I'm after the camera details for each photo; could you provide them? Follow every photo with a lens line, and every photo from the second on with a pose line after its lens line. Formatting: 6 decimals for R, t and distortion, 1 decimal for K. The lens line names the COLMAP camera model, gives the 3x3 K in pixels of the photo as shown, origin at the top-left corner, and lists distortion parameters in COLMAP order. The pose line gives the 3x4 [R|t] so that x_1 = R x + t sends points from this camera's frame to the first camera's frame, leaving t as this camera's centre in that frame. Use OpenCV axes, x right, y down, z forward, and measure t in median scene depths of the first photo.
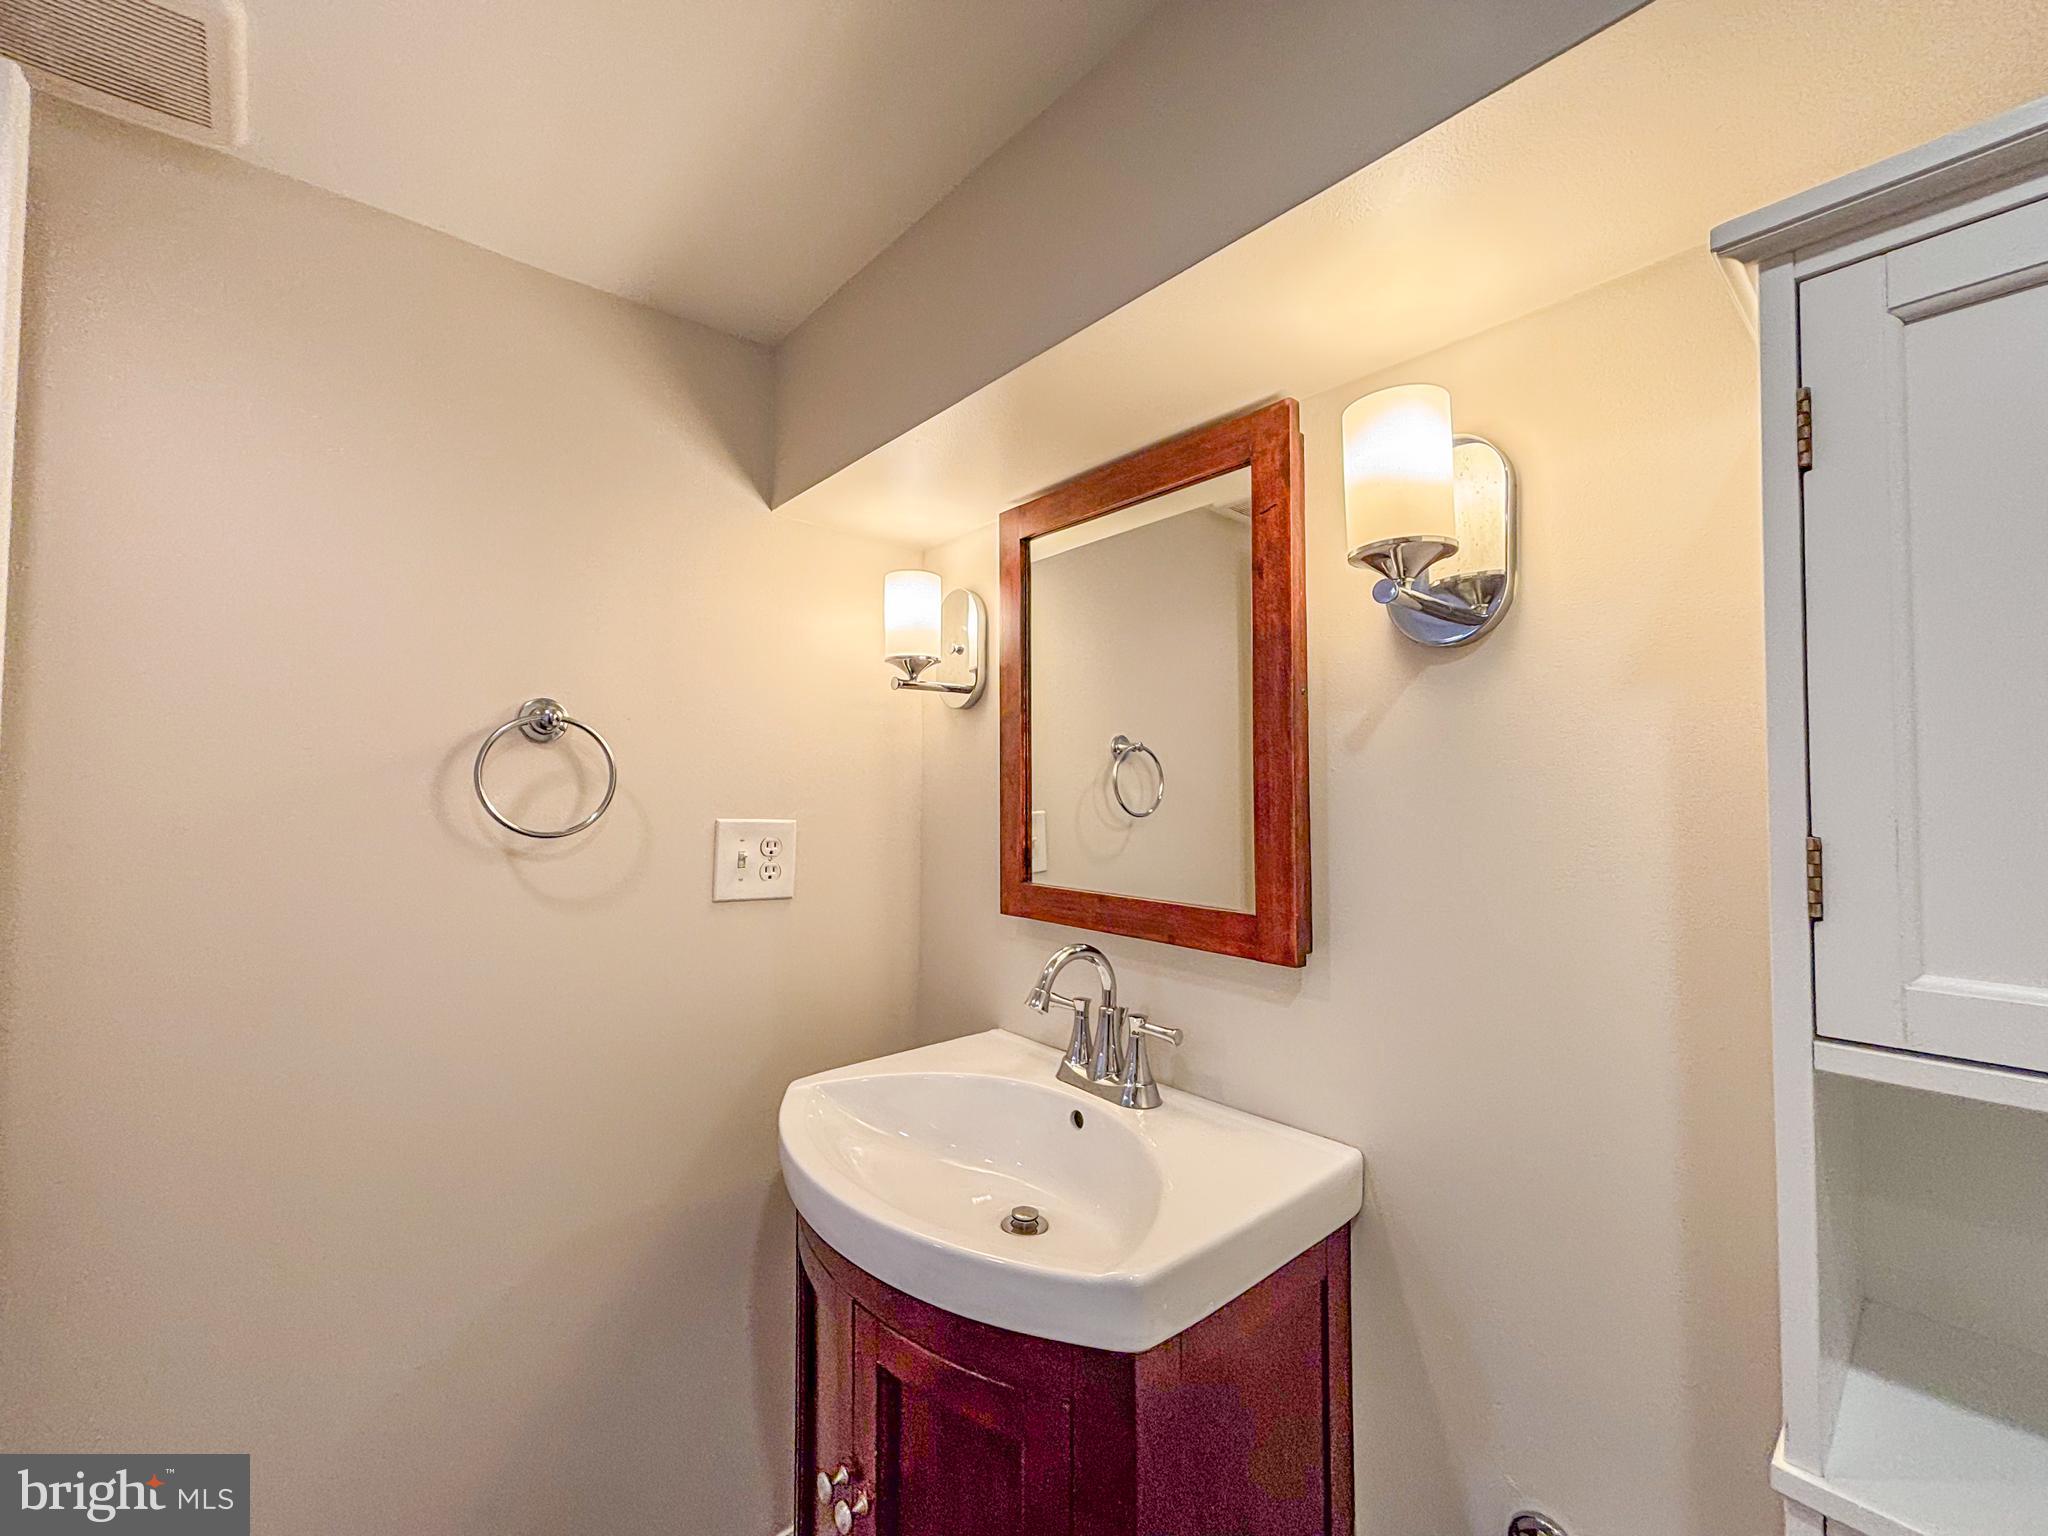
lens RADIAL K [[829.7, 0, 1023.3], [0, 829.7, 770.6], [0, 0, 1]] dist [0.003374, -0.000301]
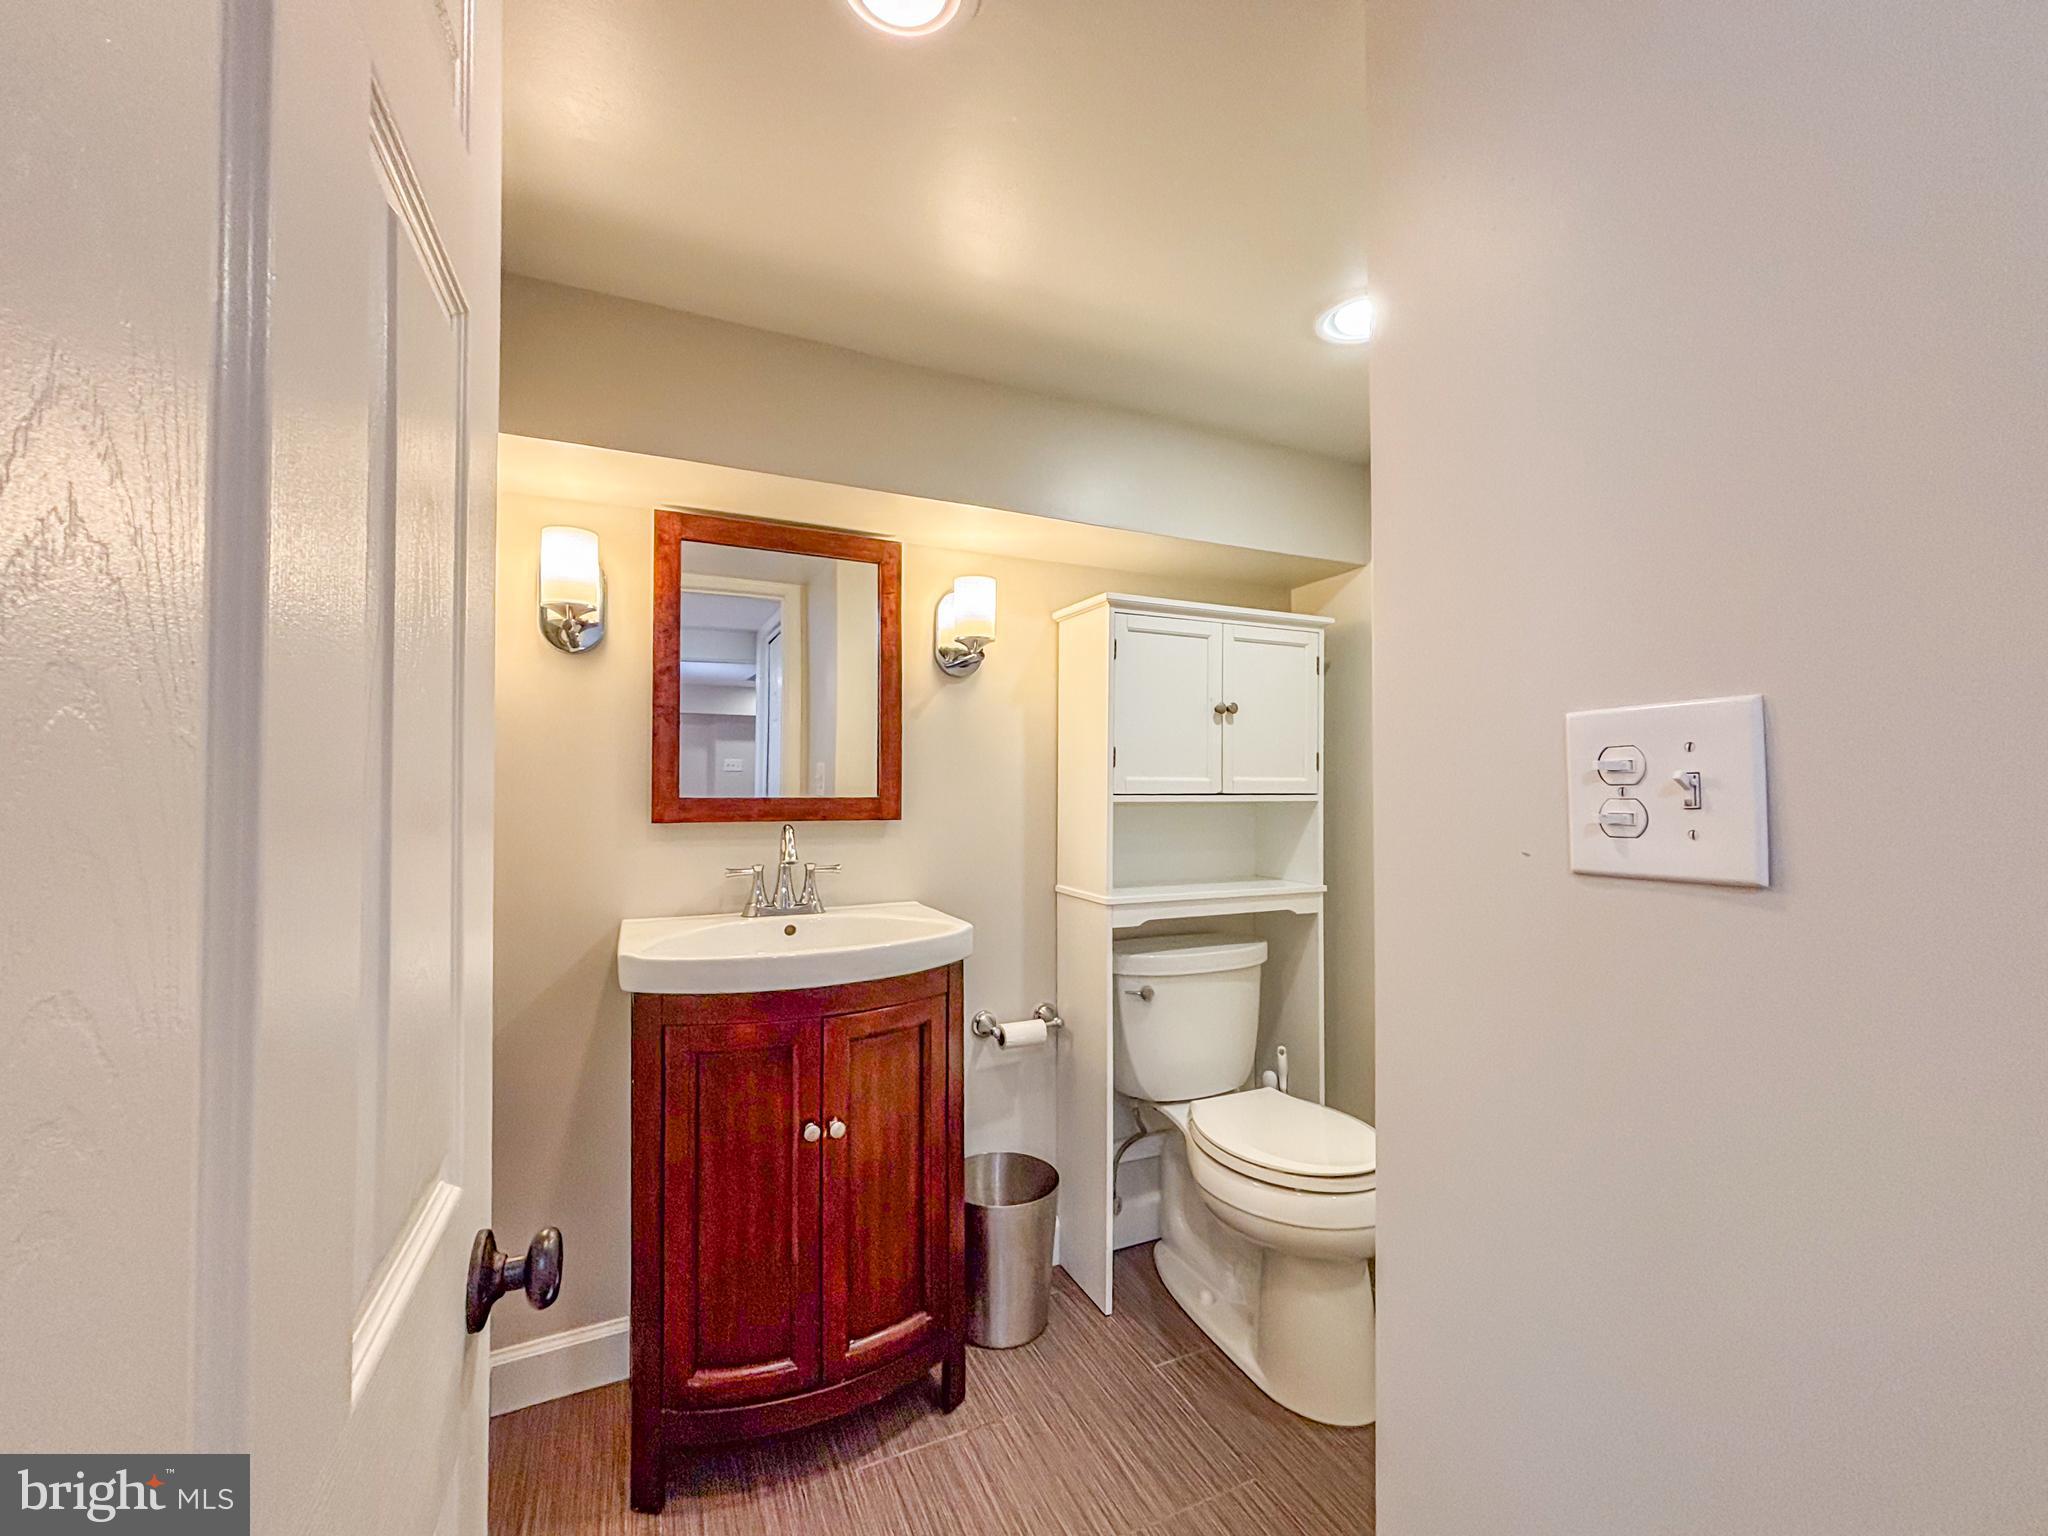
lens RADIAL K [[847.0, 0, 1025.4], [0, 847.0, 769.2], [0, 0, 1]] dist [-0.003277, 0.000181]
pose [[0.287767, 0.022149, 0.957444, -1.540777], [-0.028892, 0.999478, -0.014438, 0.127152], [-0.957265, -0.023507, 0.288257, 0.095022]]
